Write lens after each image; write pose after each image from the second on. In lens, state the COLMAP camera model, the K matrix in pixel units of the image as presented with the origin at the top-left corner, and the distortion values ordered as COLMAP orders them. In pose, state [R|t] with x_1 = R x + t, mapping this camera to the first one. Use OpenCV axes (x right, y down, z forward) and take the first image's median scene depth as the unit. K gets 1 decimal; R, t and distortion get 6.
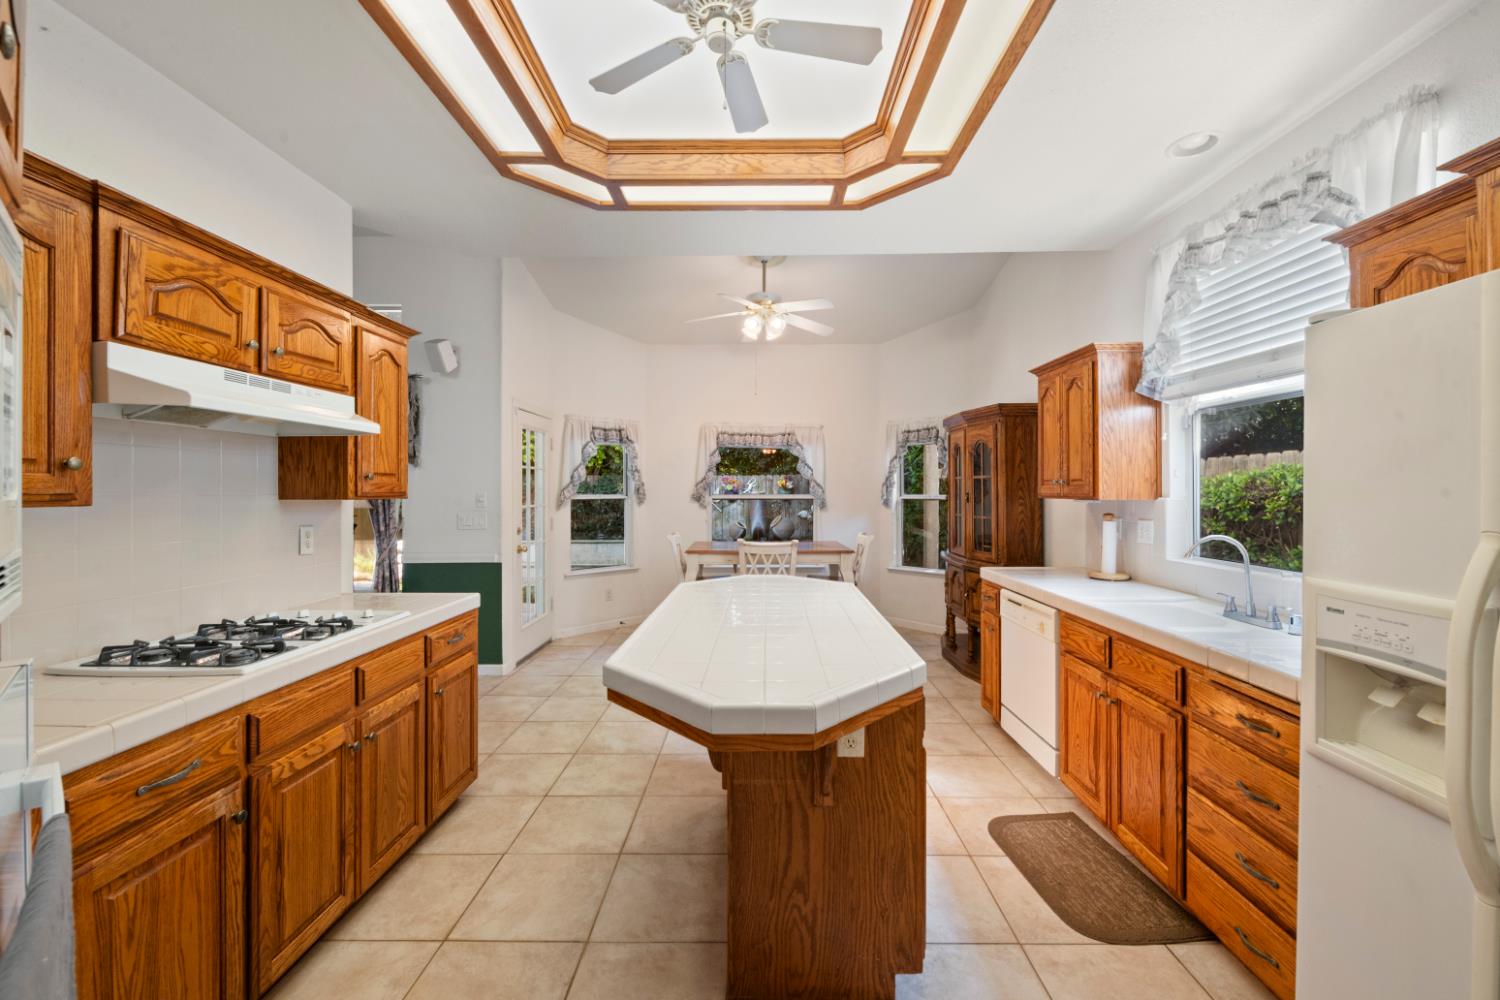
lens RADIAL K [[595.4, 0, 750.0], [0, 595.4, 500.0], [0, 0, 1]] dist [-0.026392, 0.000030]
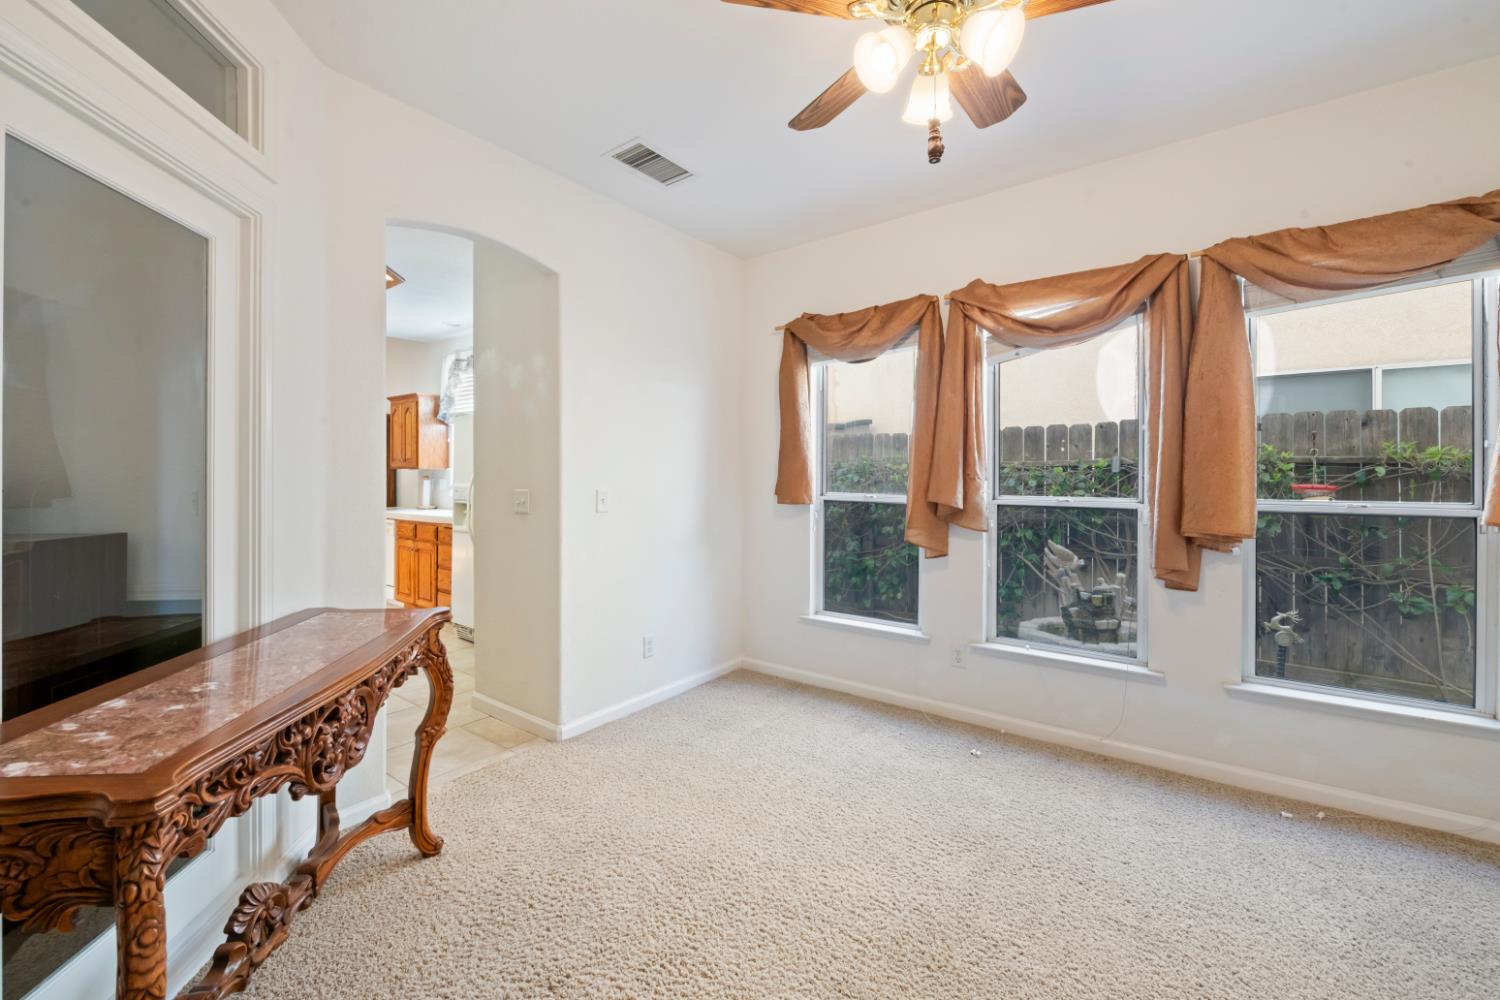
lens RADIAL K [[595.4, 0, 750.0], [0, 595.4, 500.0], [0, 0, 1]] dist [-0.026392, 0.000030]
pose [[0.581624, 0.000757, 0.813457, -0.424122], [-0.008454, 0.999951, 0.005114, 0.092379], [-0.813414, -0.009851, 0.581602, -1.168868]]
